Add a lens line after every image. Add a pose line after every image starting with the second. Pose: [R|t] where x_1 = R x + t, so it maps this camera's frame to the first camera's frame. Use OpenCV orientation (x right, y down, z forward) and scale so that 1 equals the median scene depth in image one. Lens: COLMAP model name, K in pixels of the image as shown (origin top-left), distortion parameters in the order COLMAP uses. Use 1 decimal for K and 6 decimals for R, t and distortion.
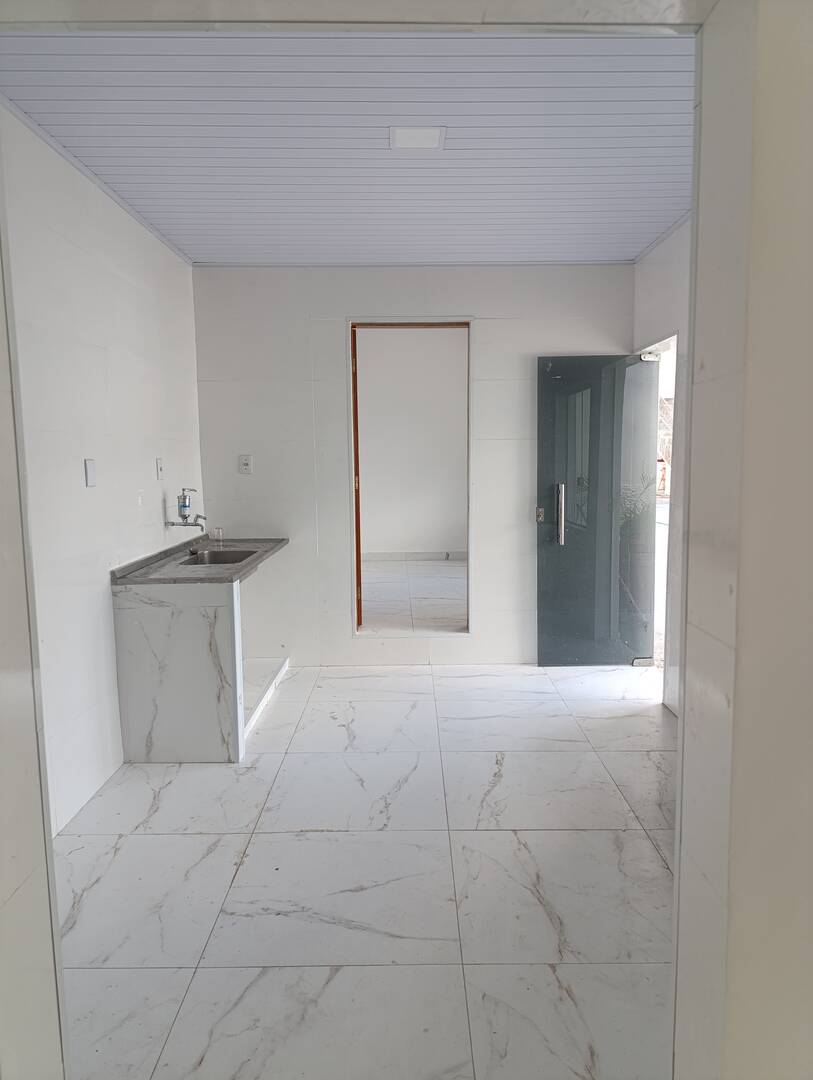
lens RADIAL K [[717.3, 0, 406.5], [0, 717.3, 540.0], [0, 0, 1]] dist [0.038236, -0.000174]
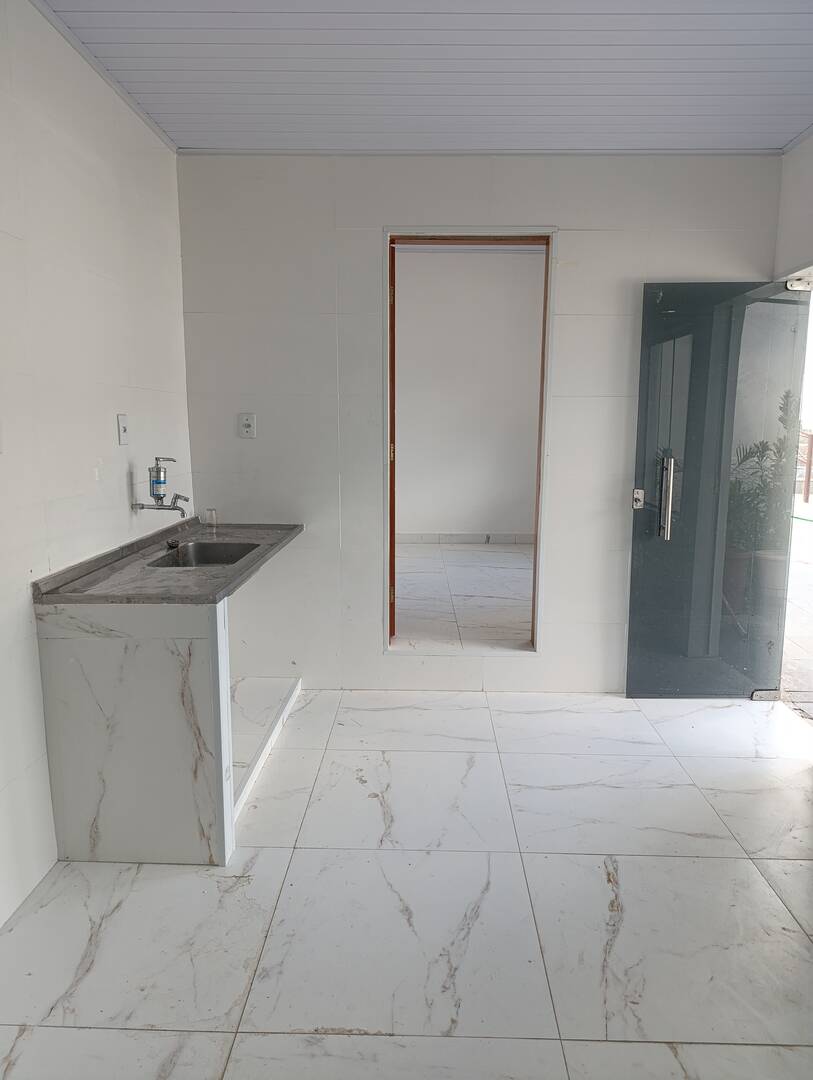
lens RADIAL K [[725.2, 0, 404.3], [0, 725.2, 544.6], [0, 0, 1]] dist [0.038986, -0.032992]
pose [[0.999487, 0.018927, -0.025832, -0.044267], [-0.017646, 0.998646, 0.048935, -0.025151], [0.026723, -0.048454, 0.998468, 0.284715]]
